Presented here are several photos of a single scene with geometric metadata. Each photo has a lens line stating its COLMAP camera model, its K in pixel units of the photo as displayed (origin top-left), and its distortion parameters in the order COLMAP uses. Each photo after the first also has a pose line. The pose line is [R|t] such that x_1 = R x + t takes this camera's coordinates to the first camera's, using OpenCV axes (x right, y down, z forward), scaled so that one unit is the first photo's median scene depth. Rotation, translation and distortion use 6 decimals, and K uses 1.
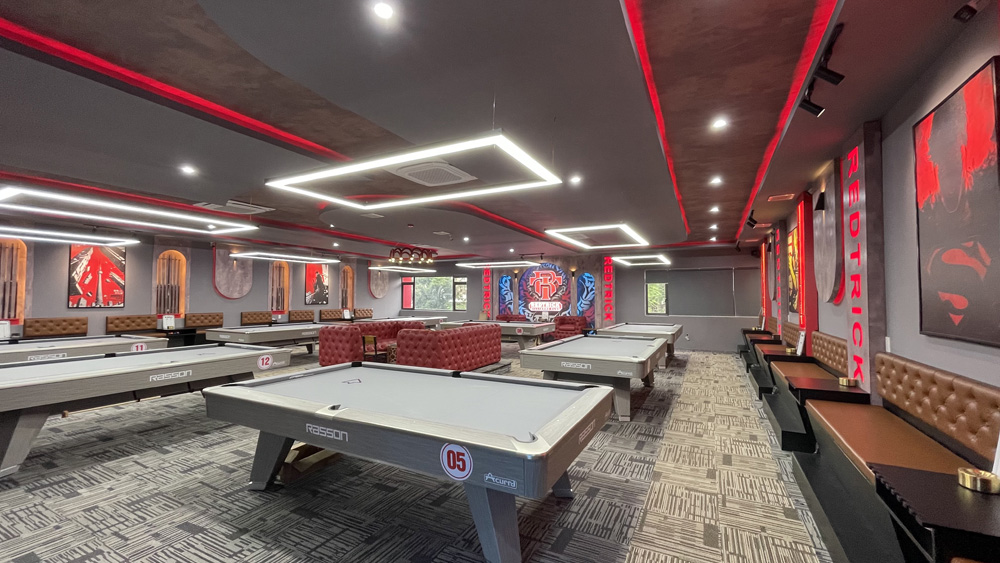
lens RADIAL K [[402.1, 0, 501.3], [0, 402.1, 285.5], [0, 0, 1]] dist [-0.003680, 0.002265]
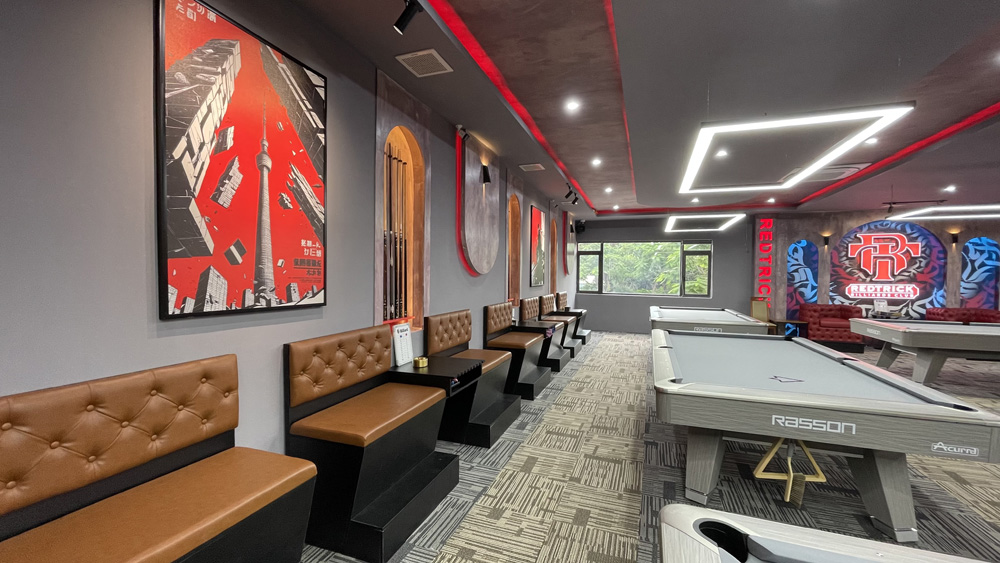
lens RADIAL K [[402.1, 0, 498.8], [0, 402.1, 283.9], [0, 0, 1]] dist [-0.003680, 0.002265]
pose [[0.993836, 0.006271, 0.110686, -0.580106], [-0.012240, 0.998502, 0.053335, 0.016187], [-0.110186, -0.054361, 0.992423, 0.487183]]
